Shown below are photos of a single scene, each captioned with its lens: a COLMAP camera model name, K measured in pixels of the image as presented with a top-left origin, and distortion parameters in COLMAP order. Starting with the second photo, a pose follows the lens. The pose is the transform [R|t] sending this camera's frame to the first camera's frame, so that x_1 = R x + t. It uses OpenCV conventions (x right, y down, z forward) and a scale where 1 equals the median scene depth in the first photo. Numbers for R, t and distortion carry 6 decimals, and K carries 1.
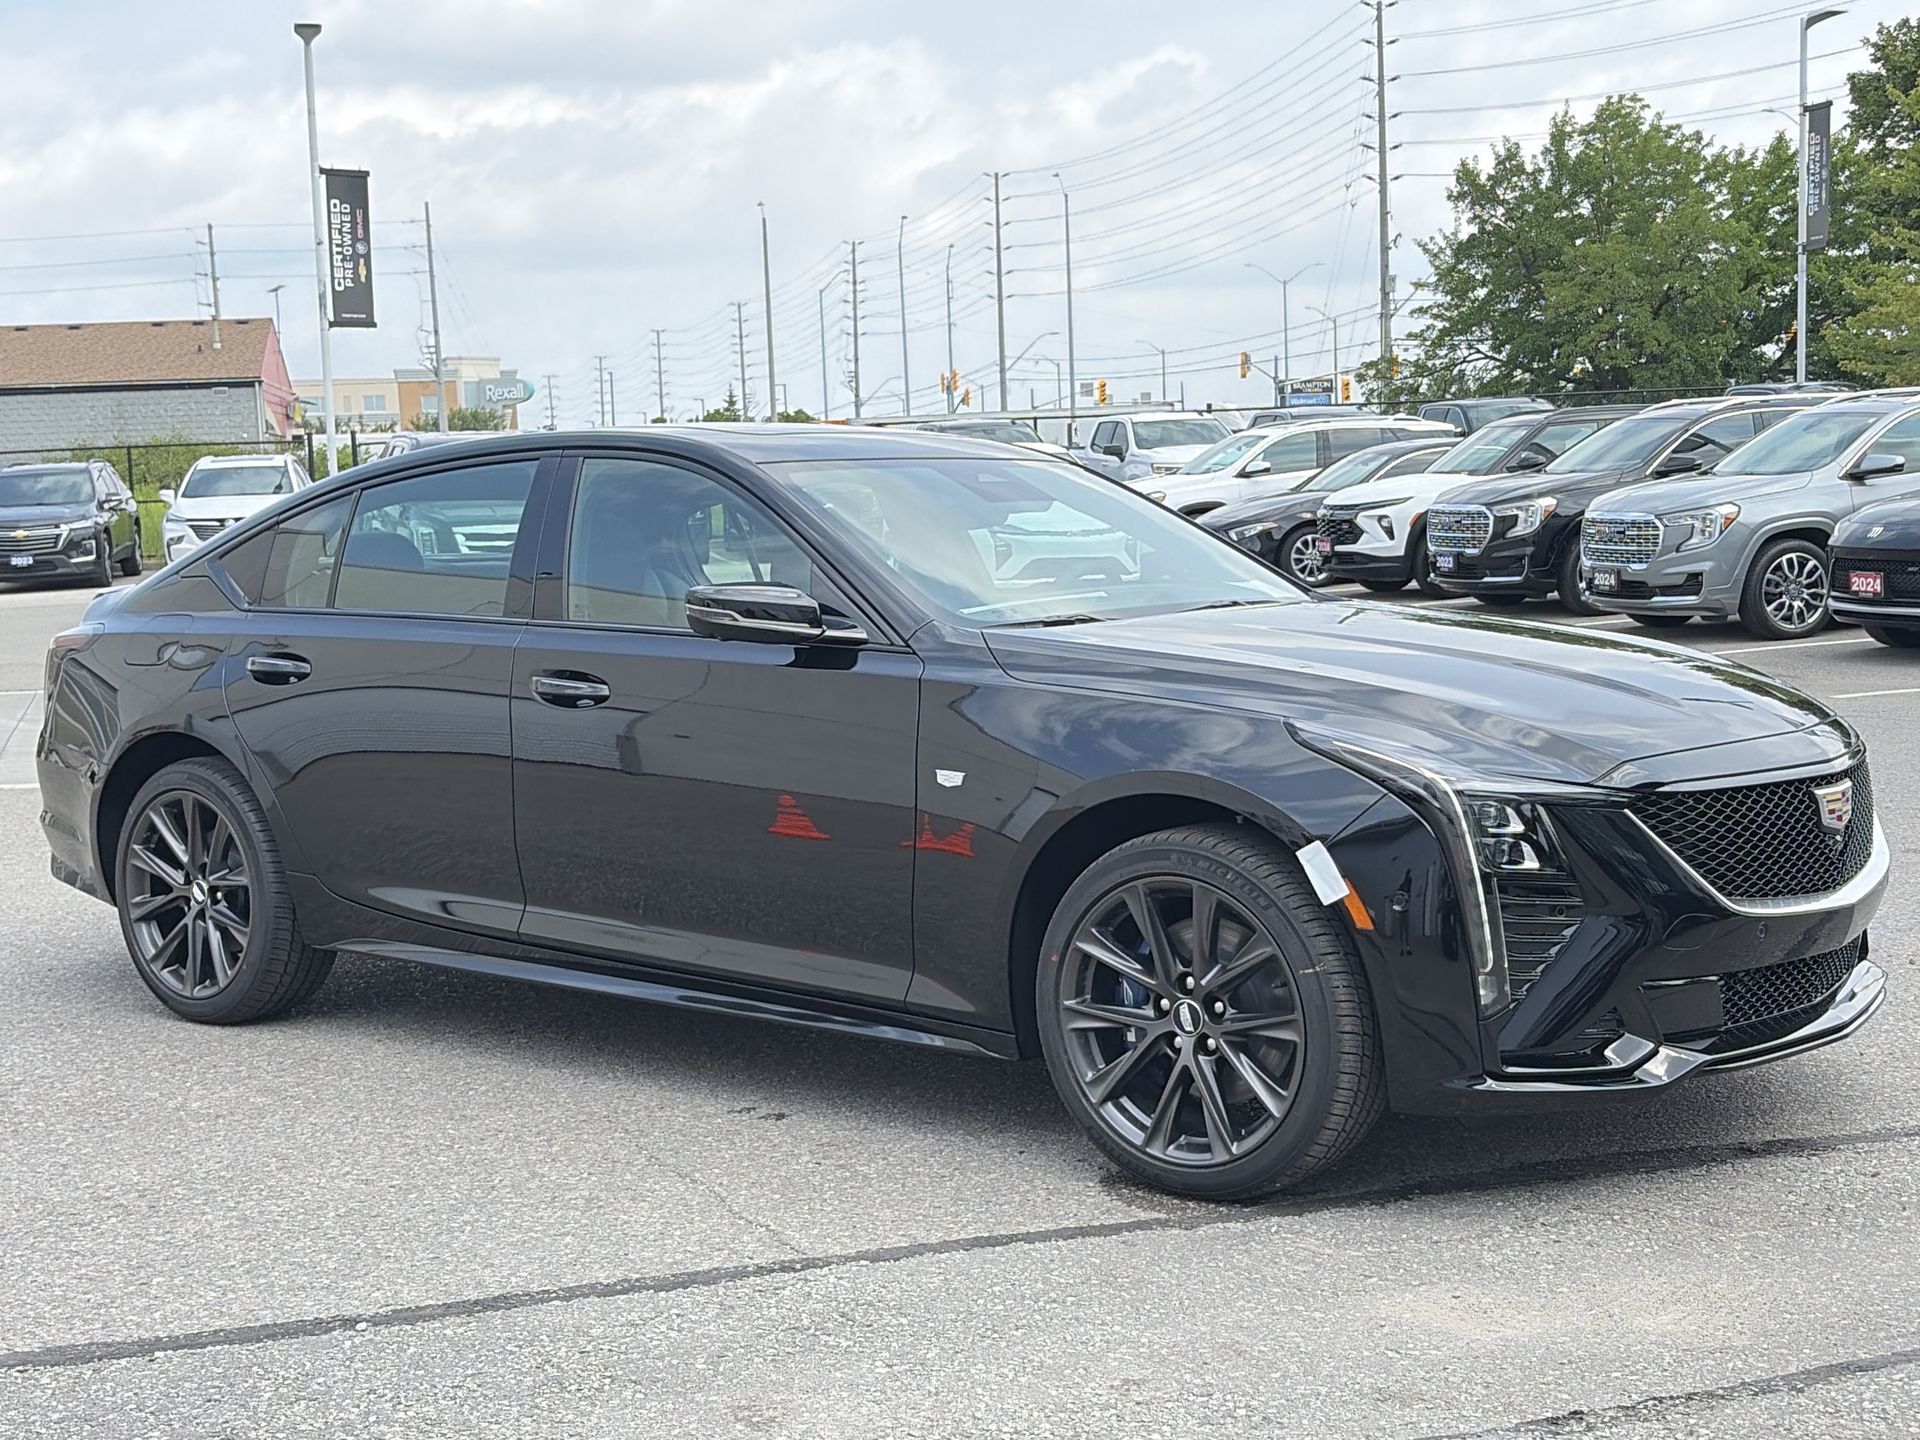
lens RADIAL K [[2485.7, 0, 958.9], [0, 2485.7, 720.8], [0, 0, 1]] dist [0.071224, 0.000000]
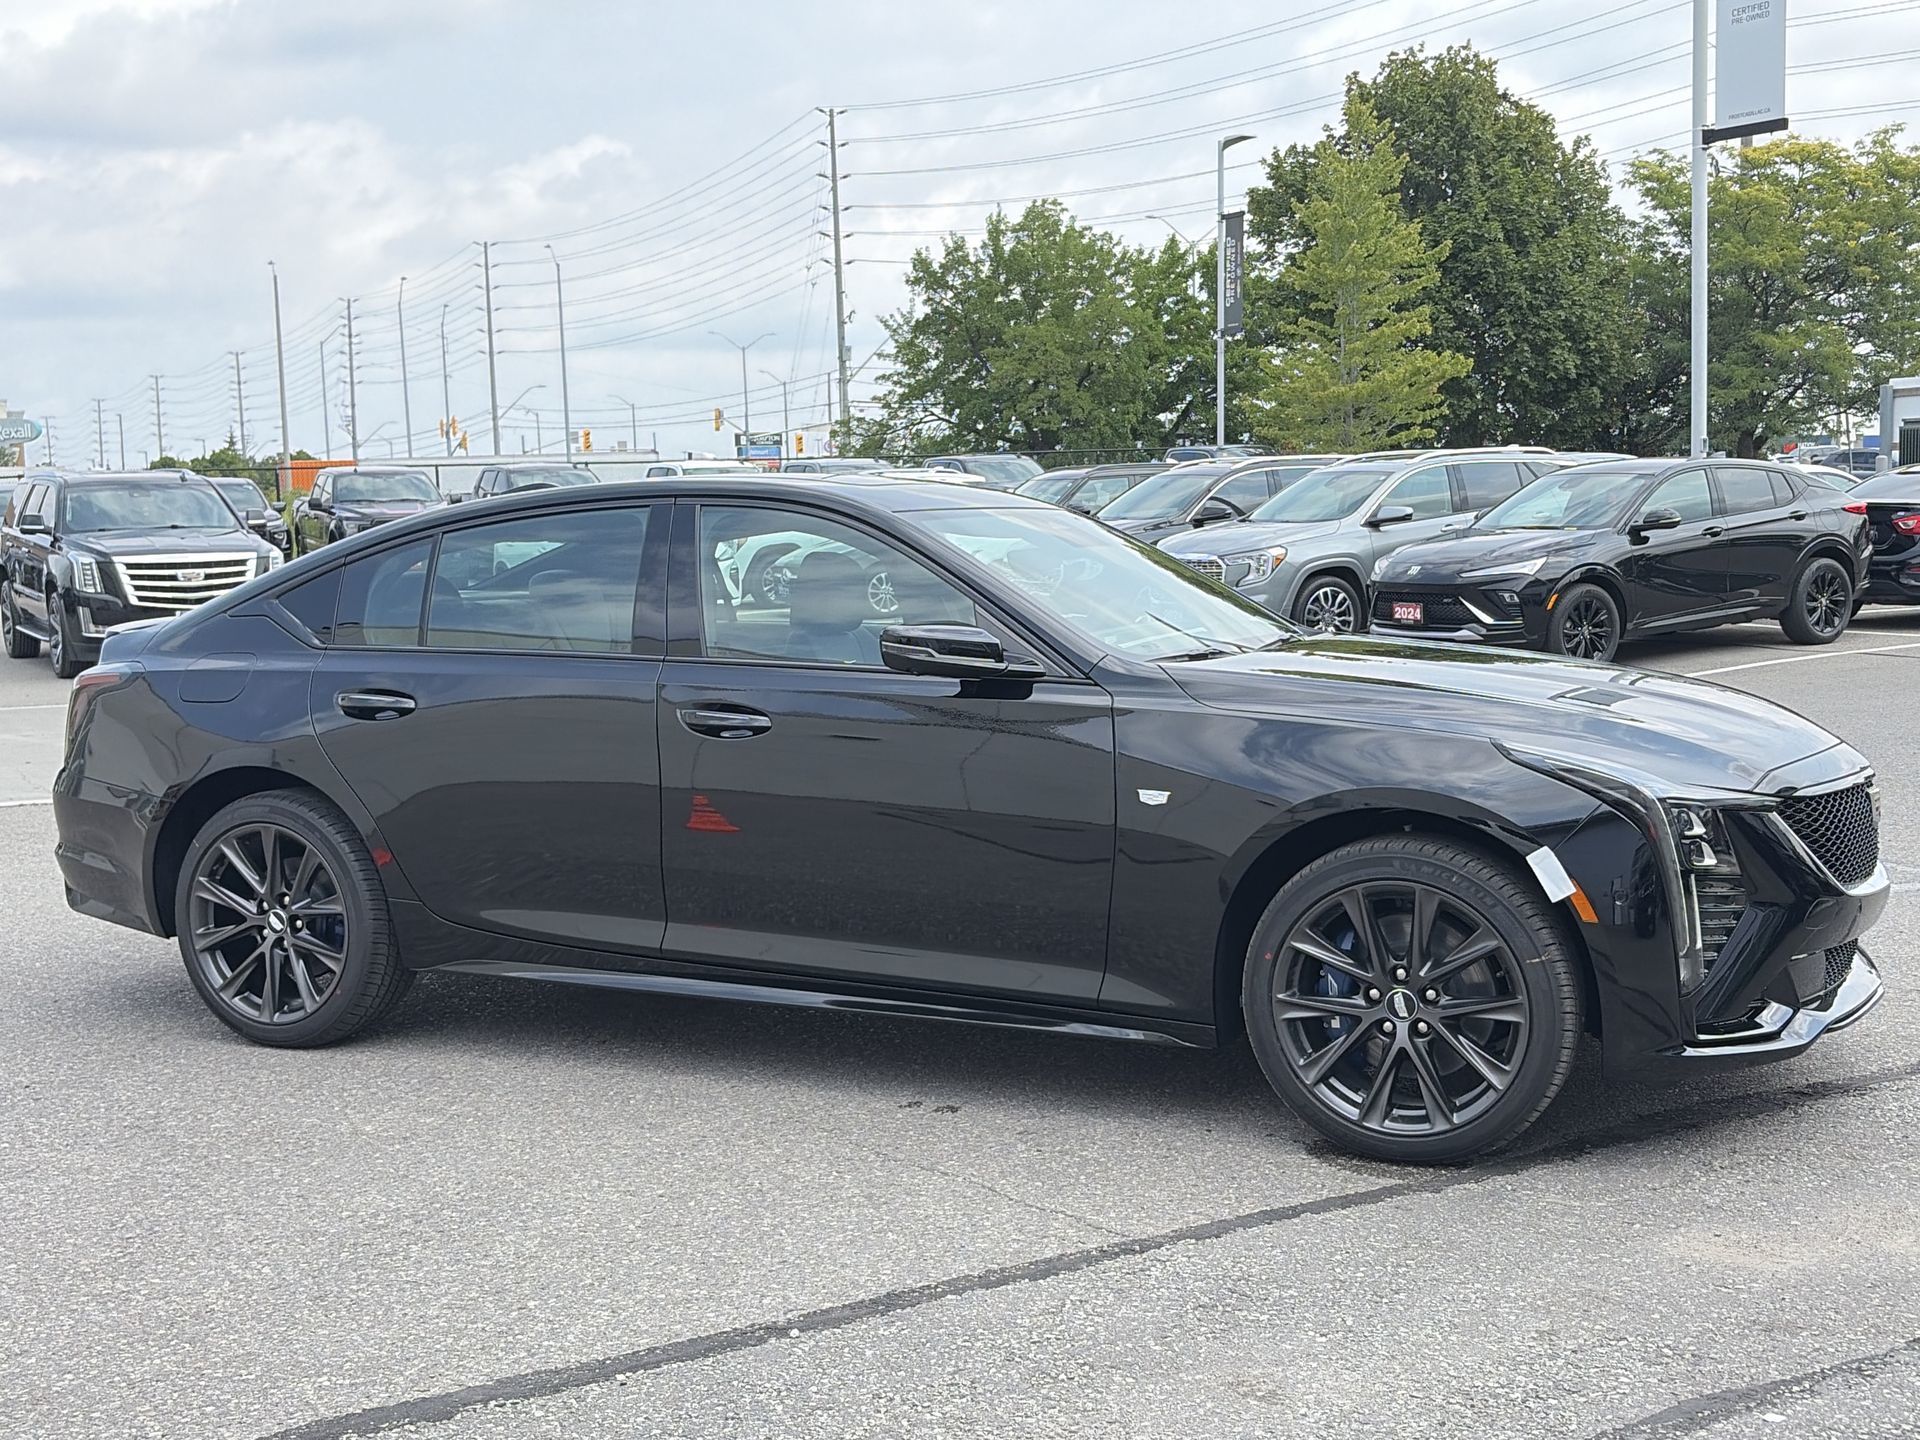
lens RADIAL K [[2172.4, 0, 961.3], [0, 2172.4, 735.1], [0, 0, 1]] dist [0.043531, 0.000000]
pose [[0.972786, -0.016116, 0.231145, -0.246993], [0.015561, 0.999870, 0.004225, -0.008041], [-0.231183, -0.000514, 0.972910, 0.061503]]
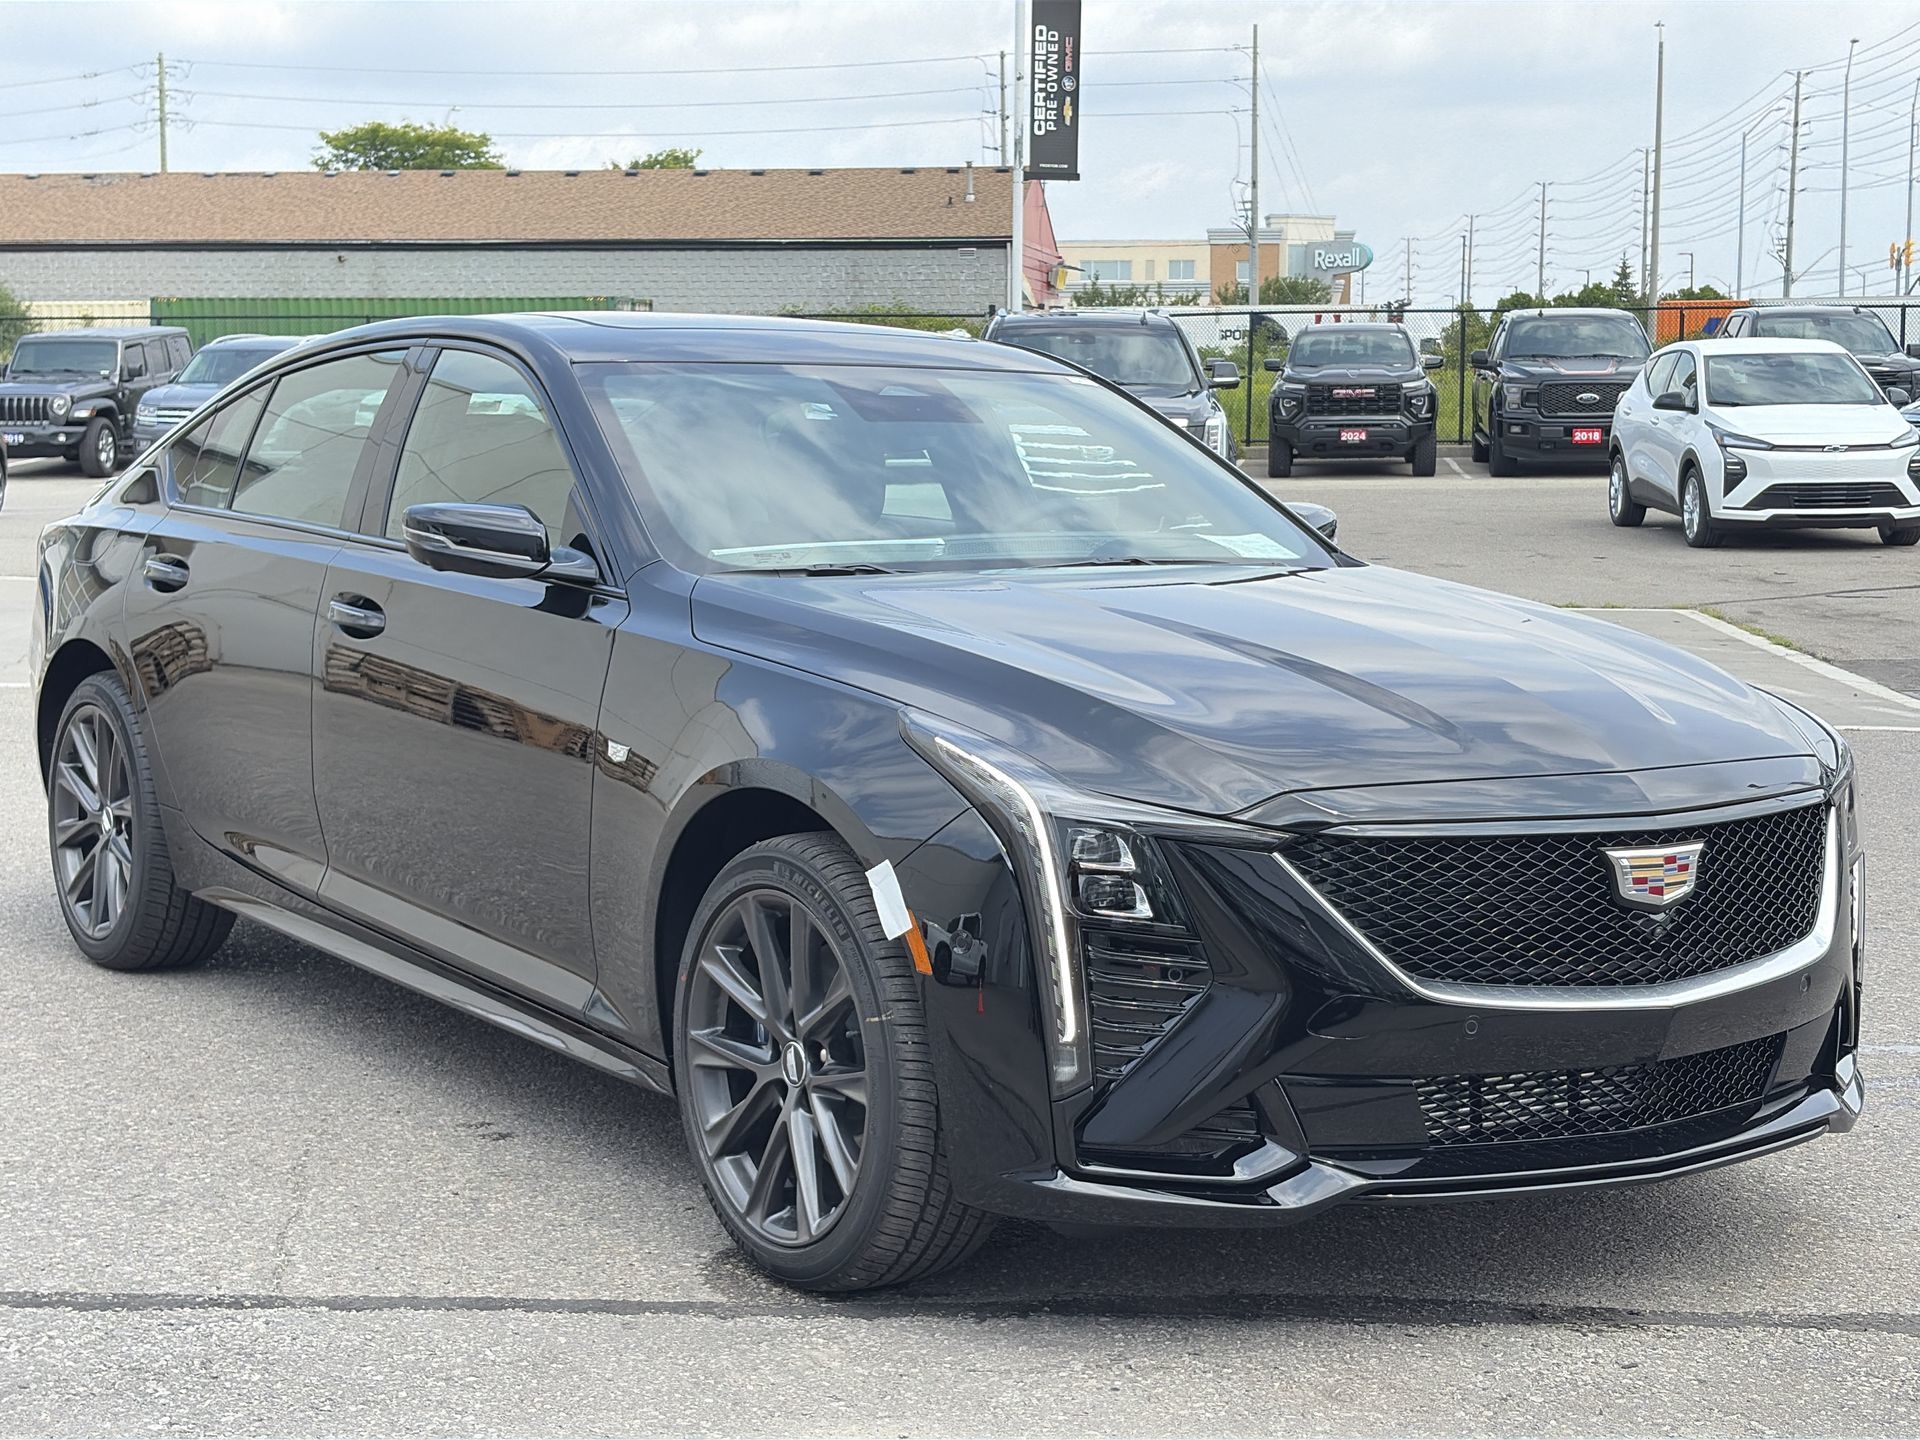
lens RADIAL K [[3046.4, 0, 956.5], [0, 3046.4, 734.9], [0, 0, 1]] dist [0.144732, 0.000000]
pose [[0.952101, 0.072455, -0.297077, 0.324022], [-0.065694, 0.997304, 0.032696, -0.018575], [0.298645, -0.011614, 0.954294, 0.044554]]
